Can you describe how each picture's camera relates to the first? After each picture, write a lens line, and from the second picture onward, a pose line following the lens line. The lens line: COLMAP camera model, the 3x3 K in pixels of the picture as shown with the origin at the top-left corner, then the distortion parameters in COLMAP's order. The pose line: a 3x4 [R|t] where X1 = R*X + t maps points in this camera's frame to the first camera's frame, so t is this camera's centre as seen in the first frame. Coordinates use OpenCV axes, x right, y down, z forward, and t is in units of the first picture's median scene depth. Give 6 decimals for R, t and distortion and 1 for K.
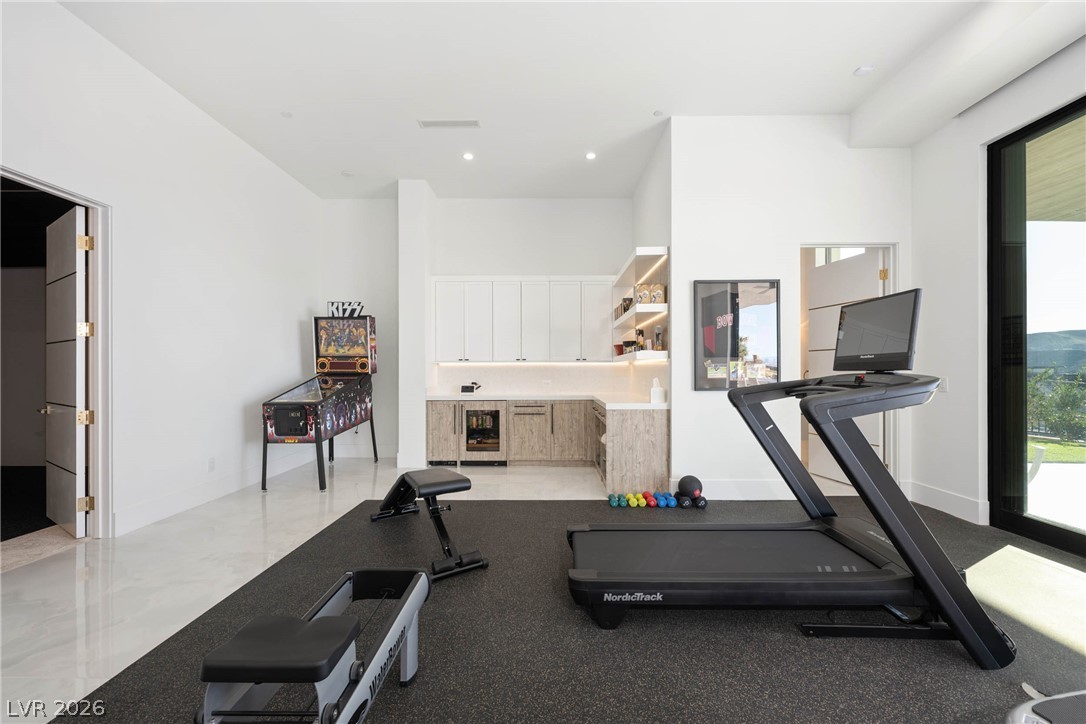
lens RADIAL K [[433.4, 0, 539.9], [0, 433.4, 369.8], [0, 0, 1]] dist [0.000432, 0.000040]
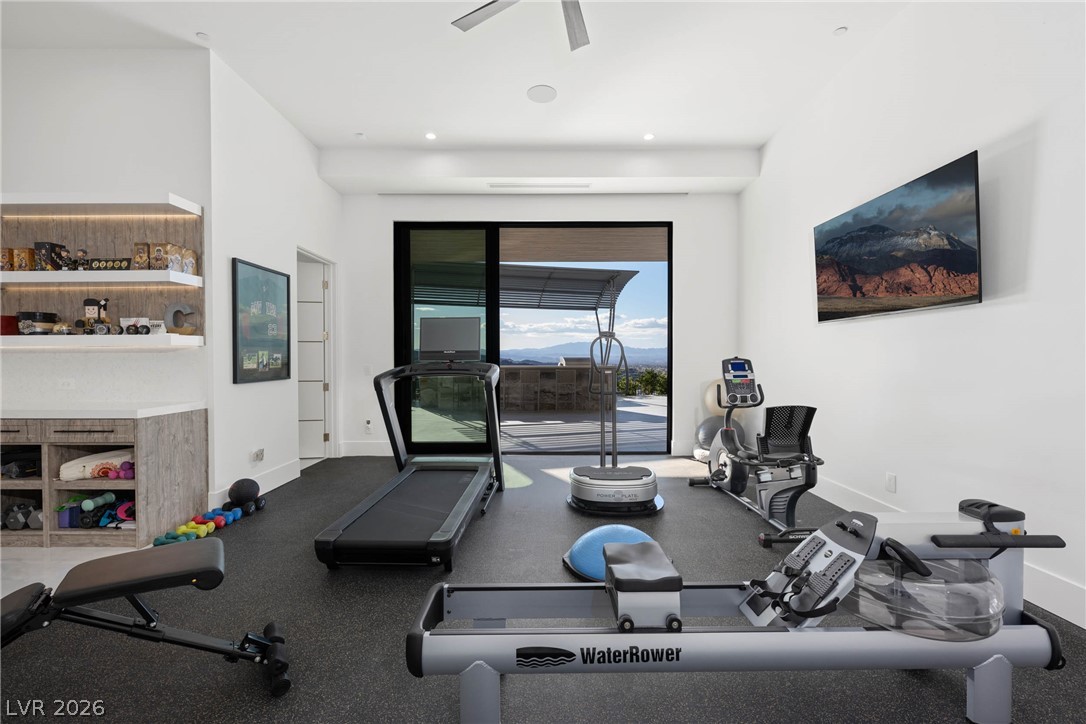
lens RADIAL K [[469.0, 0, 543.0], [0, 469.0, 362.0], [0, 0, 1]] dist [0.001039, 0.000106]
pose [[-0.027881, -0.000650, 0.999611, -0.597254], [-0.002249, 0.999997, 0.000588, 0.002739], [-0.999609, -0.002232, -0.027882, 0.394937]]
